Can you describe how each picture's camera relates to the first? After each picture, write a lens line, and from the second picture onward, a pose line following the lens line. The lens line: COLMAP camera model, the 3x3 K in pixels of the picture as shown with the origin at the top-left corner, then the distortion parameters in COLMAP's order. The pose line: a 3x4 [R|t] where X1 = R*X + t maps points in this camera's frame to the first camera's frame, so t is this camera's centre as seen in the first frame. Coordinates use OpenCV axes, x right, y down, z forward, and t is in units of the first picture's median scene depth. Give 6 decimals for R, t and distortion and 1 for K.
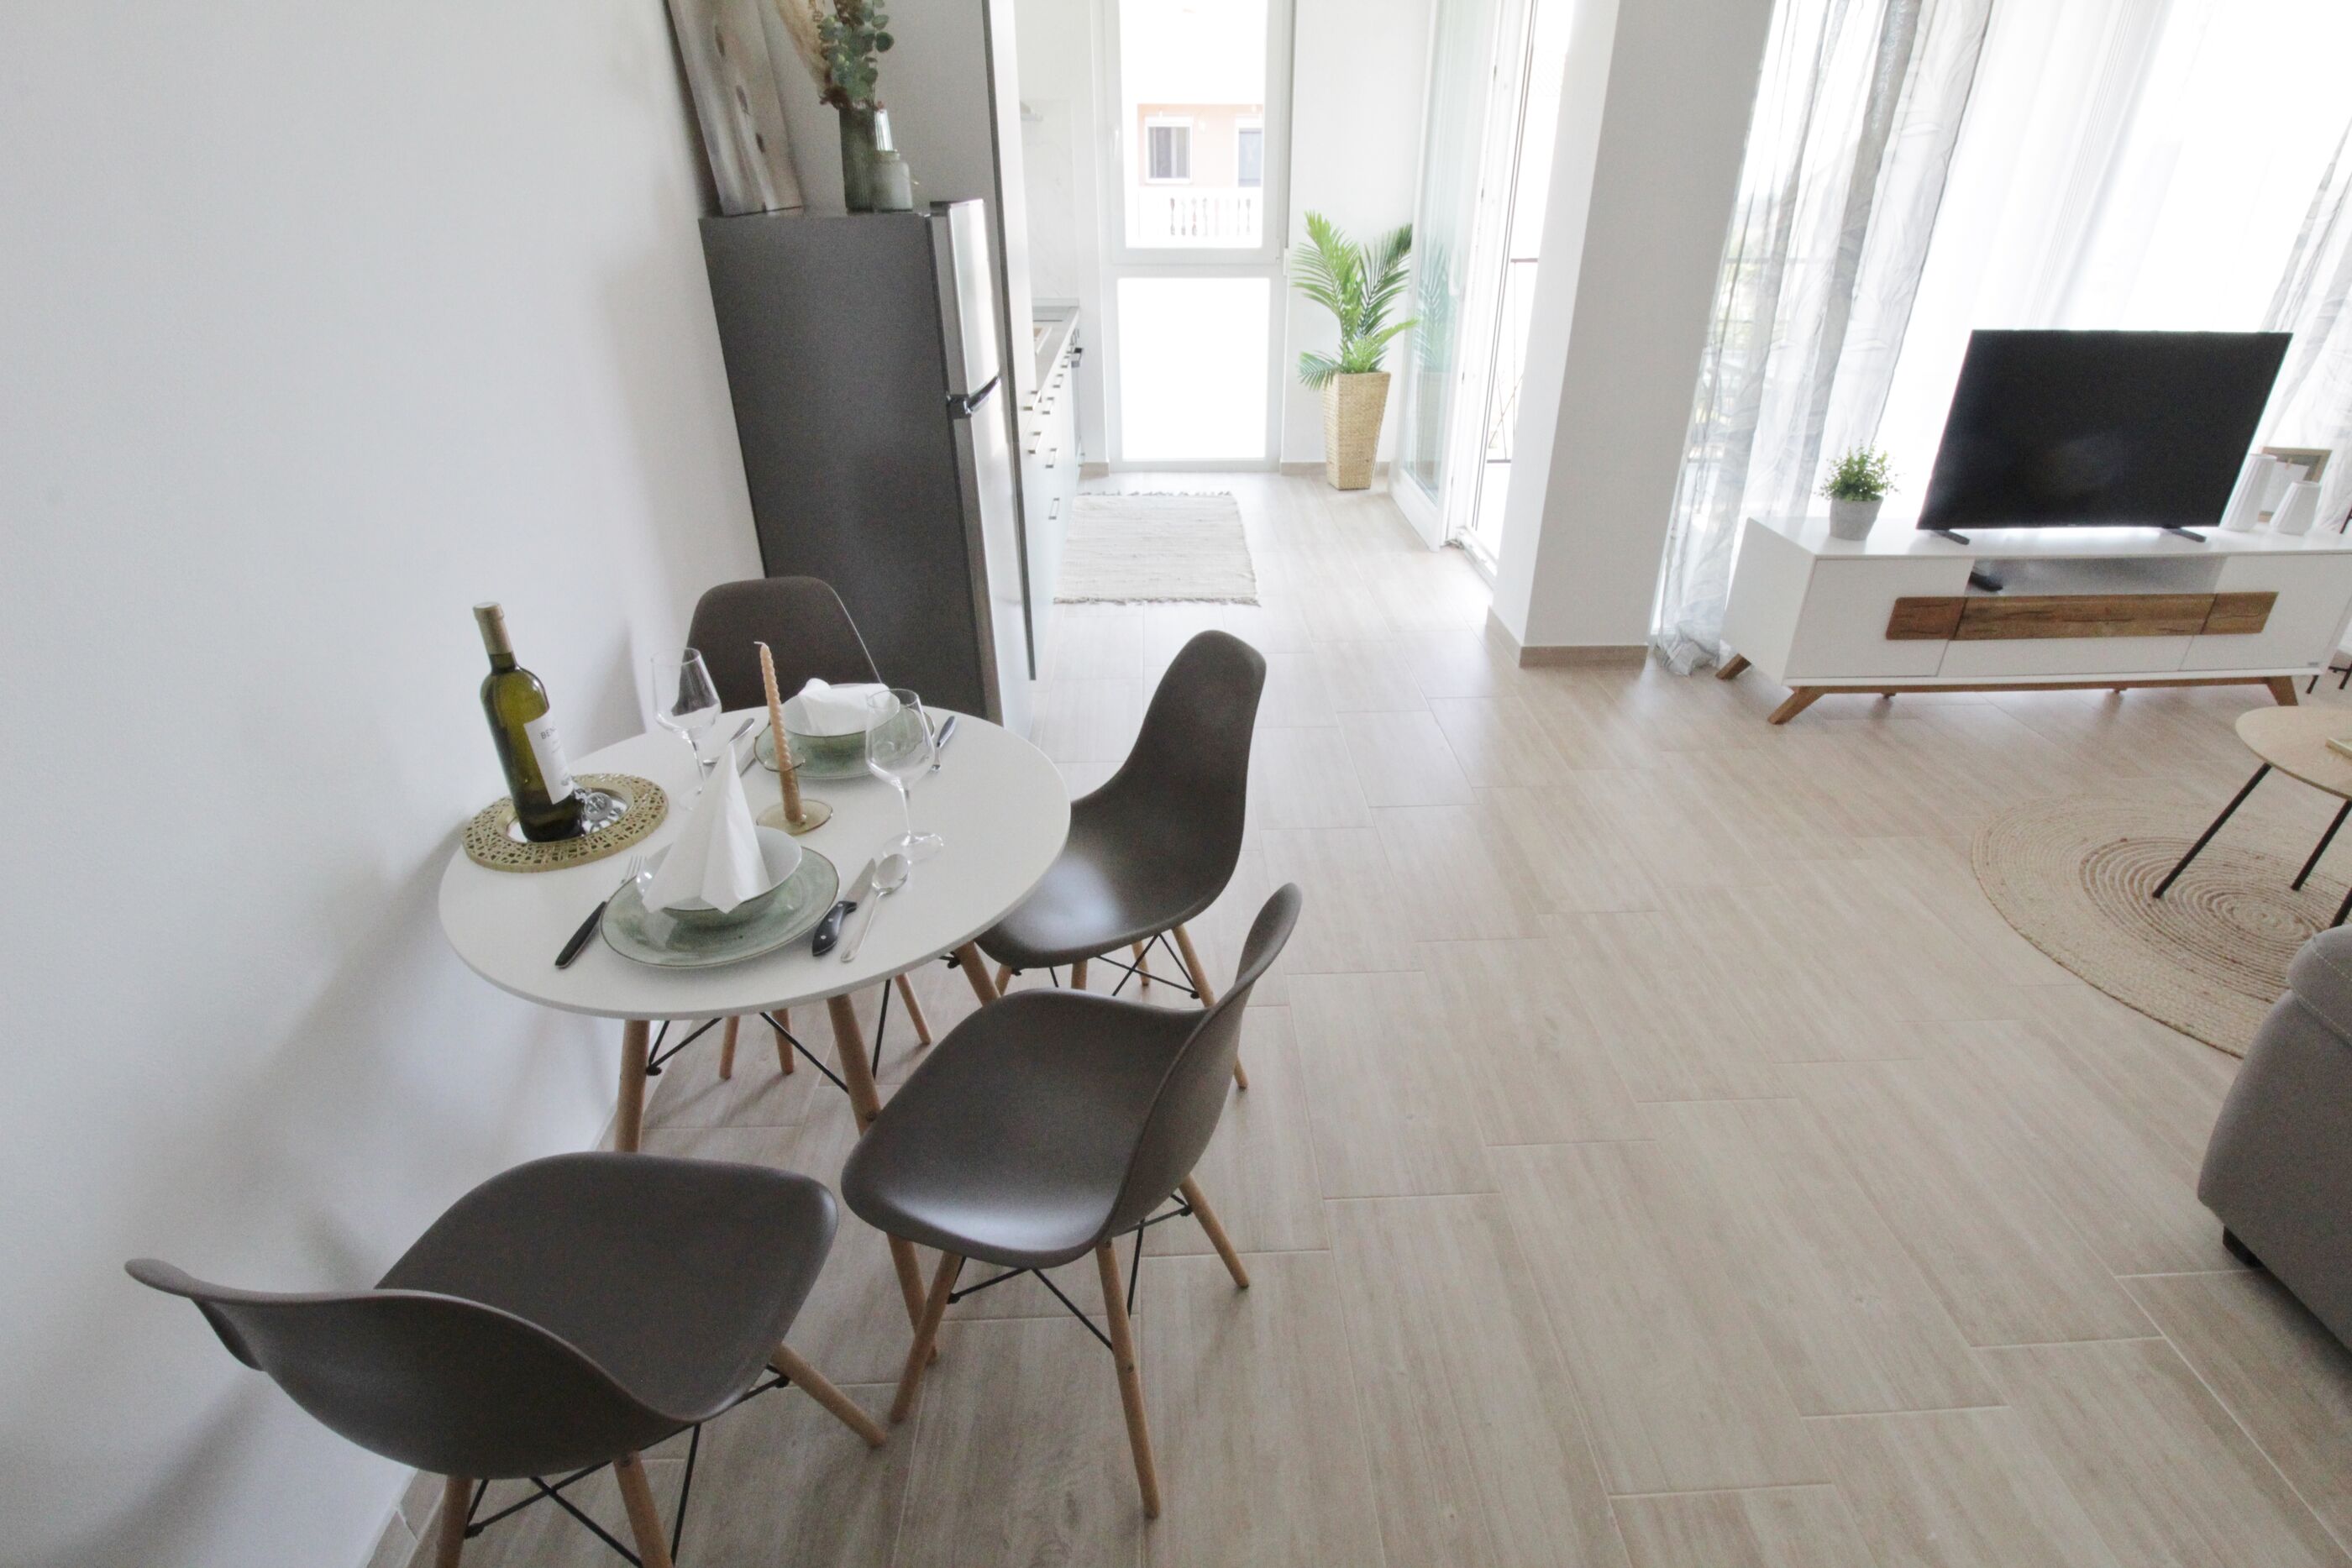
lens RADIAL K [[1154.5, 0, 1186.3], [0, 1154.5, 782.0], [0, 0, 1]] dist [-0.009641, -0.005734]
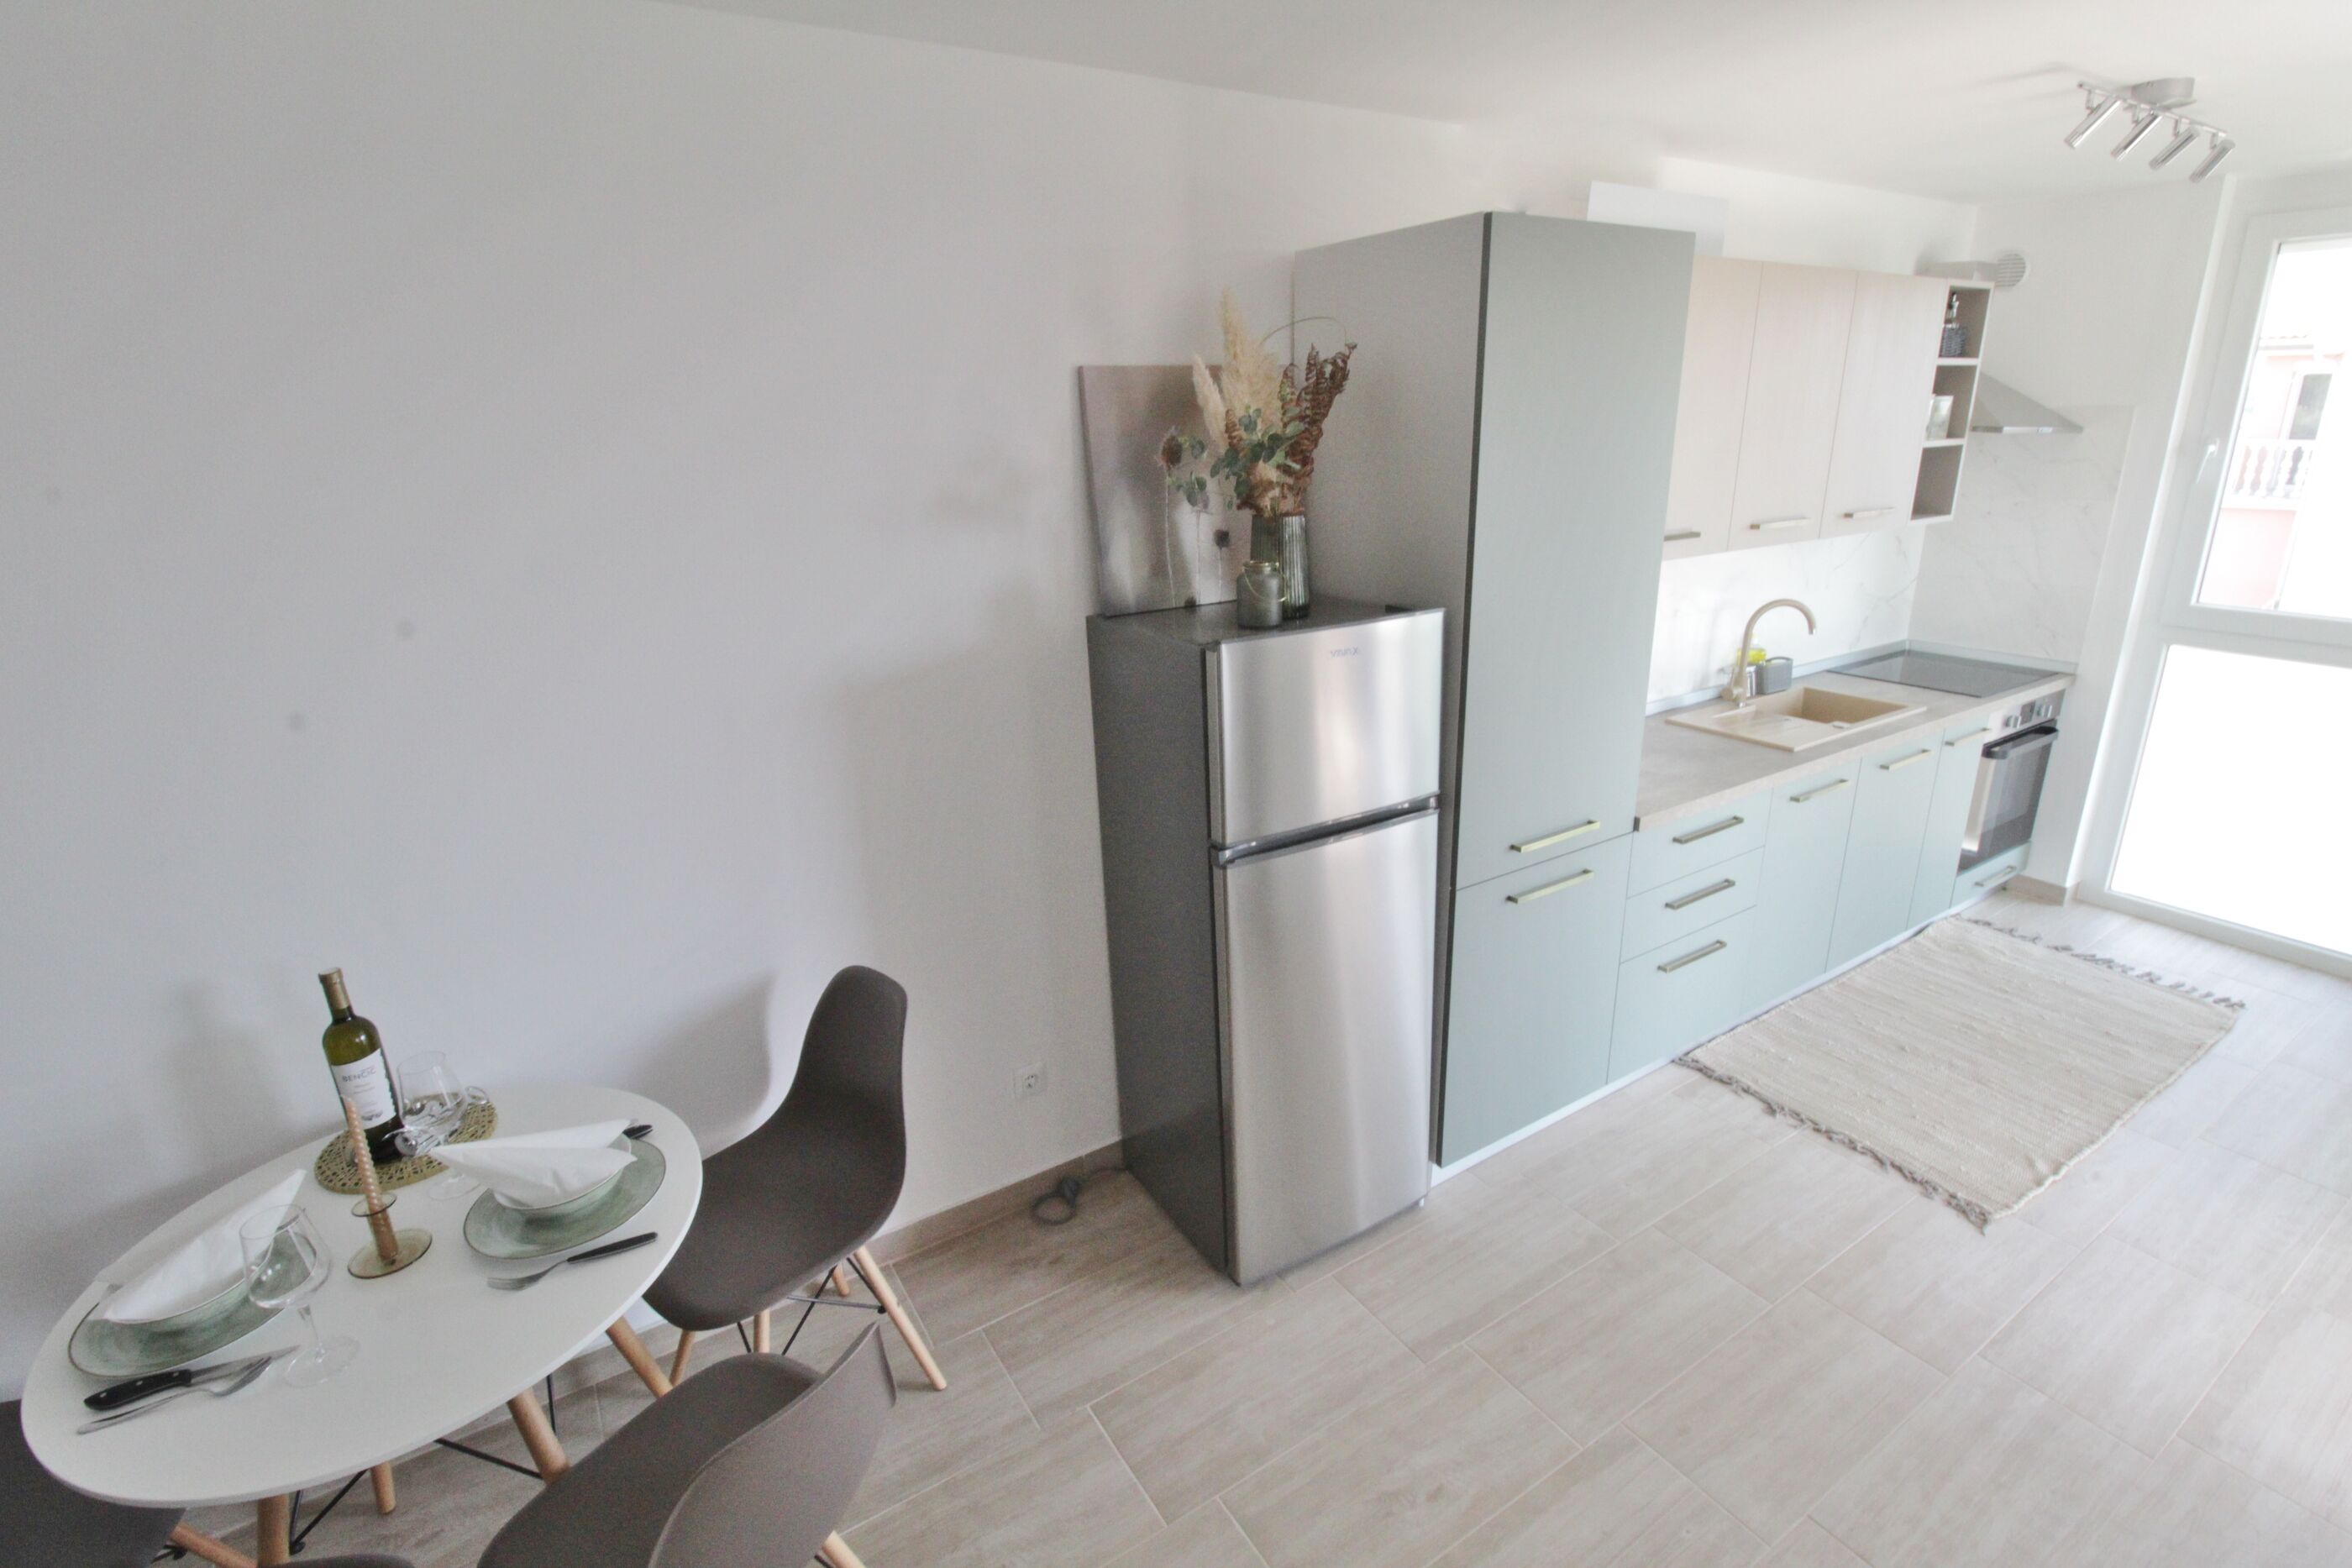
lens RADIAL K [[1097.0, 0, 1206.9], [0, 1097.0, 796.4], [0, 0, 1]] dist [-0.004264, -0.010596]
pose [[0.518350, 0.264138, -0.813354, 0.332380], [-0.380503, 0.923006, 0.057253, -0.314227], [0.765853, 0.279806, 0.578945, 0.403853]]
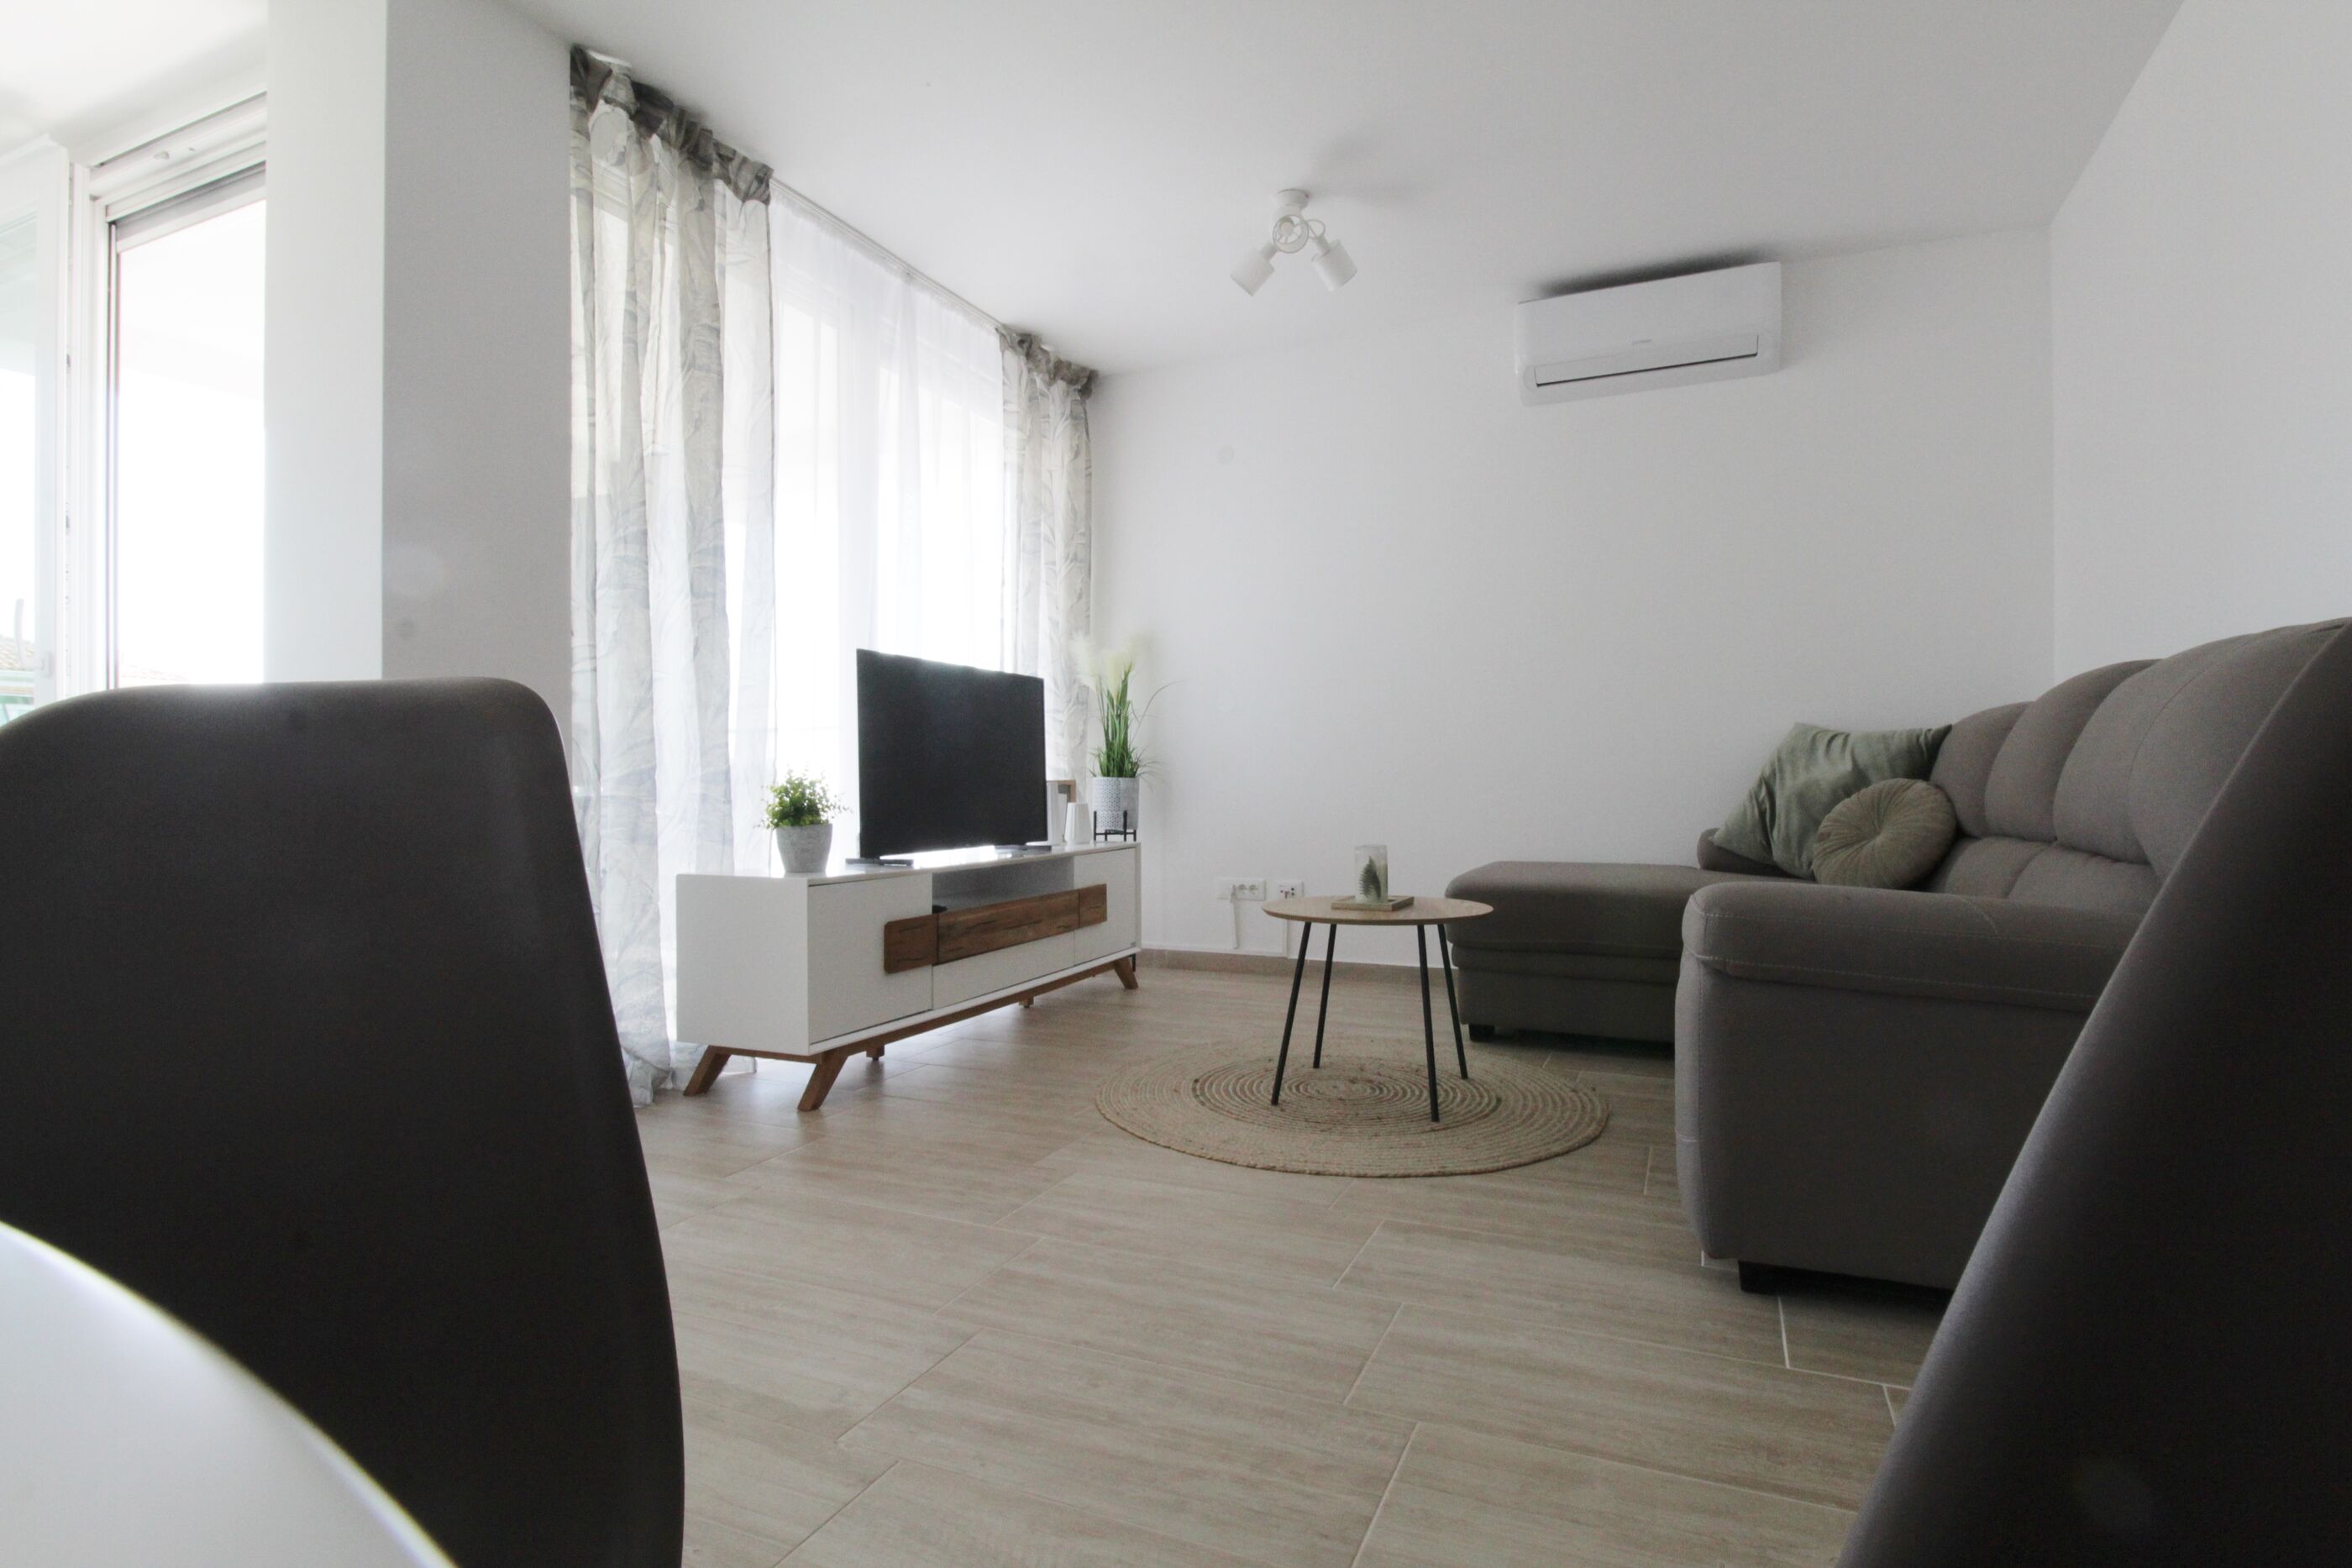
lens RADIAL K [[1154.5, 0, 1201.5], [0, 1154.5, 790.7], [0, 0, 1]] dist [-0.009641, -0.005734]
pose [[0.433622, -0.007405, 0.901064, -0.056858], [0.430292, 0.880292, -0.199837, 0.026627], [-0.791720, 0.474375, 0.384900, 0.423839]]
